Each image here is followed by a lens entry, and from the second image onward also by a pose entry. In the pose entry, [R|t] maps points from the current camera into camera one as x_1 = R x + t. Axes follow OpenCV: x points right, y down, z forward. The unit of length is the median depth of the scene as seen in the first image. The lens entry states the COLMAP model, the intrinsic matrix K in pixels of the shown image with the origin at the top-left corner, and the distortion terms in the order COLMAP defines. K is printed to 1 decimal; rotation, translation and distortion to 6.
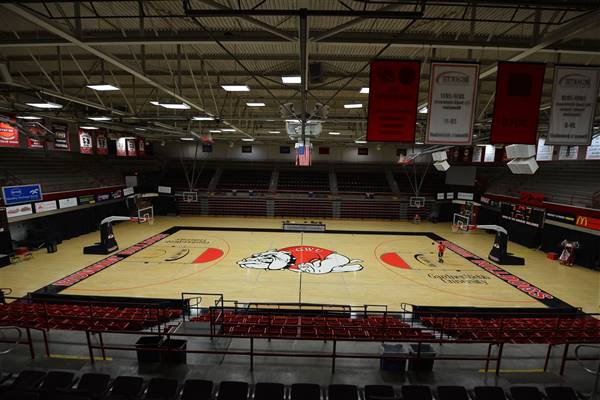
lens RADIAL K [[240.4, 0, 298.0], [0, 240.4, 199.1], [0, 0, 1]] dist [-0.013620, -0.002346]
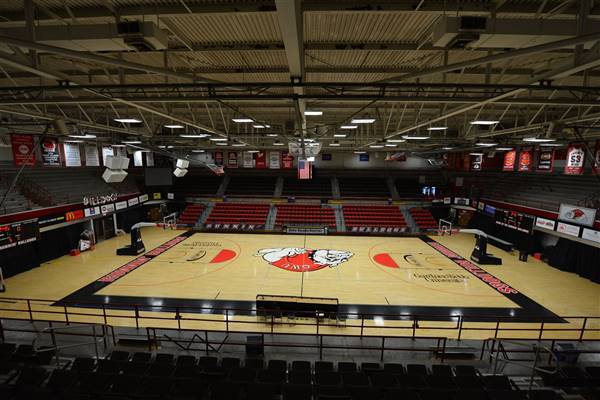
lens RADIAL K [[240.4, 0, 301.1], [0, 240.4, 199.5], [0, 0, 1]] dist [-0.013620, -0.002346]
pose [[-0.999431, -0.033057, 0.006711, 0.028689], [-0.029970, 0.961532, 0.273055, -0.332303], [-0.015479, 0.272698, -0.961975, 1.998806]]
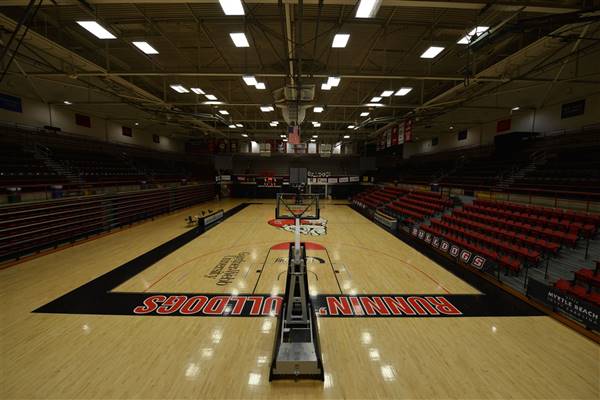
lens RADIAL K [[240.4, 0, 302.0], [0, 240.4, 199.4], [0, 0, 1]] dist [-0.013620, -0.002346]
pose [[-0.035306, -0.122799, 0.991803, -1.125028], [0.124965, 0.984090, 0.126293, -0.014581], [-0.991533, 0.128399, -0.019399, 0.977537]]
